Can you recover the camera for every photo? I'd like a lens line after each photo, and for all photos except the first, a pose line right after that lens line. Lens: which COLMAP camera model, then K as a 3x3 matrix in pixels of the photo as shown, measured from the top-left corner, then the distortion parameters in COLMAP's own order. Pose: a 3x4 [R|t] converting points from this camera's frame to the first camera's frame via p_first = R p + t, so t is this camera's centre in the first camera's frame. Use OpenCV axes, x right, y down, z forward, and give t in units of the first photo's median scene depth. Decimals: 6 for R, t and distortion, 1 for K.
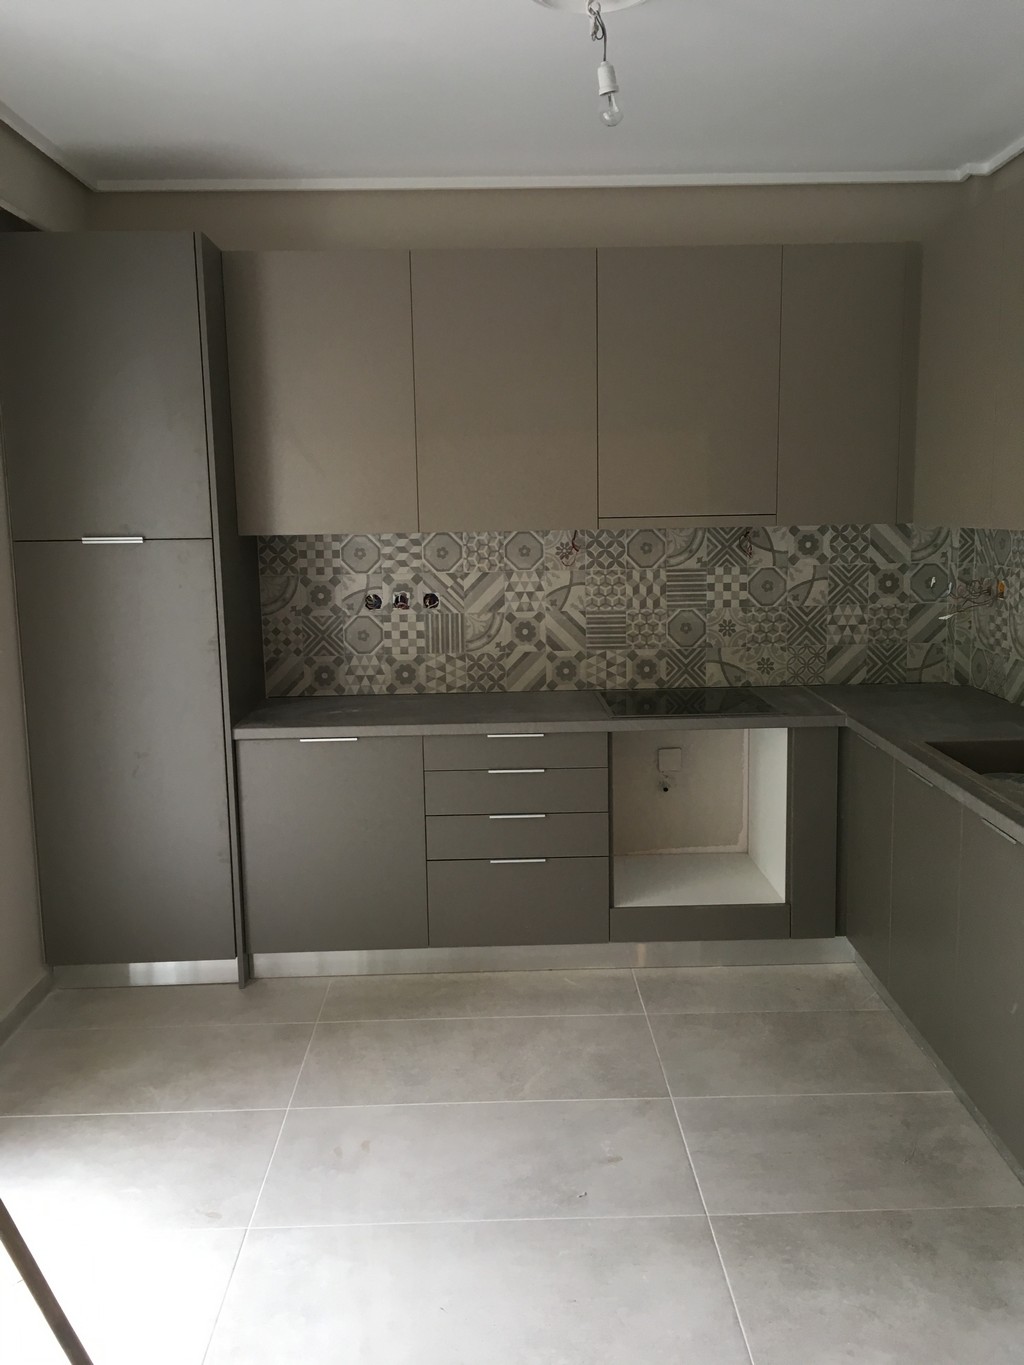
lens RADIAL K [[1151.0, 0, 511.6], [0, 1151.0, 677.3], [0, 0, 1]] dist [0.046554, -0.021630]
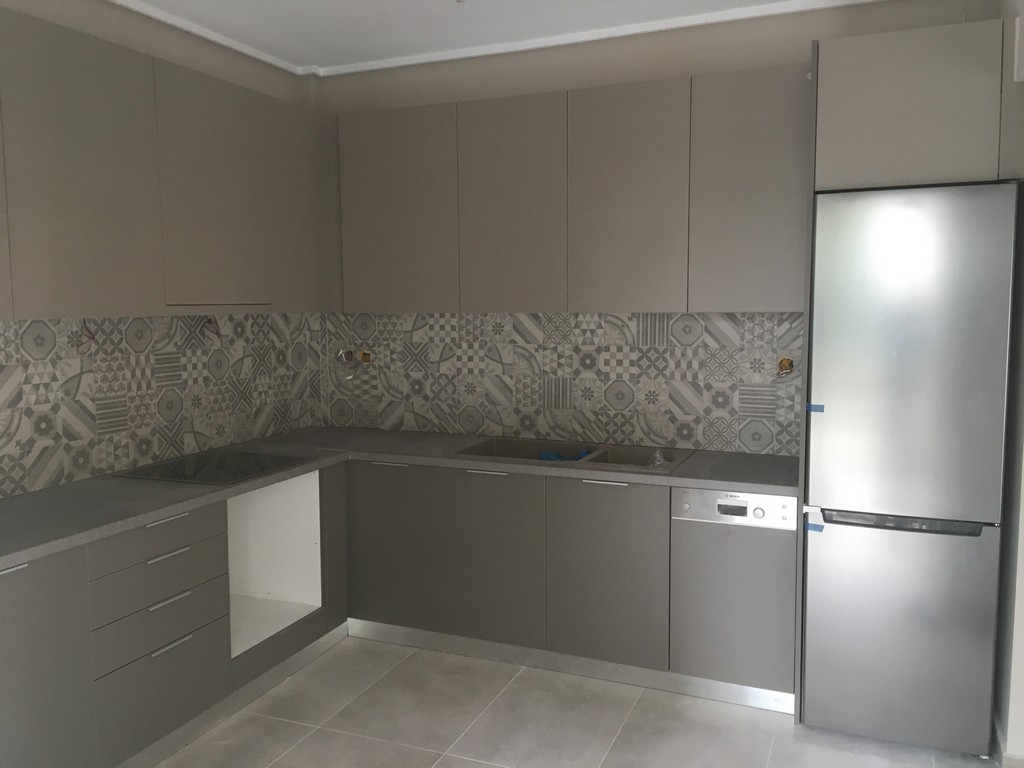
lens RADIAL K [[863.5, 0, 511.2], [0, 863.5, 385.8], [0, 0, 1]] dist [0.046554, -0.021630]
pose [[0.394539, -0.076324, 0.915704, -0.492094], [0.127657, 0.991433, 0.027634, -0.042744], [-0.909969, 0.105993, 0.400902, 0.360118]]
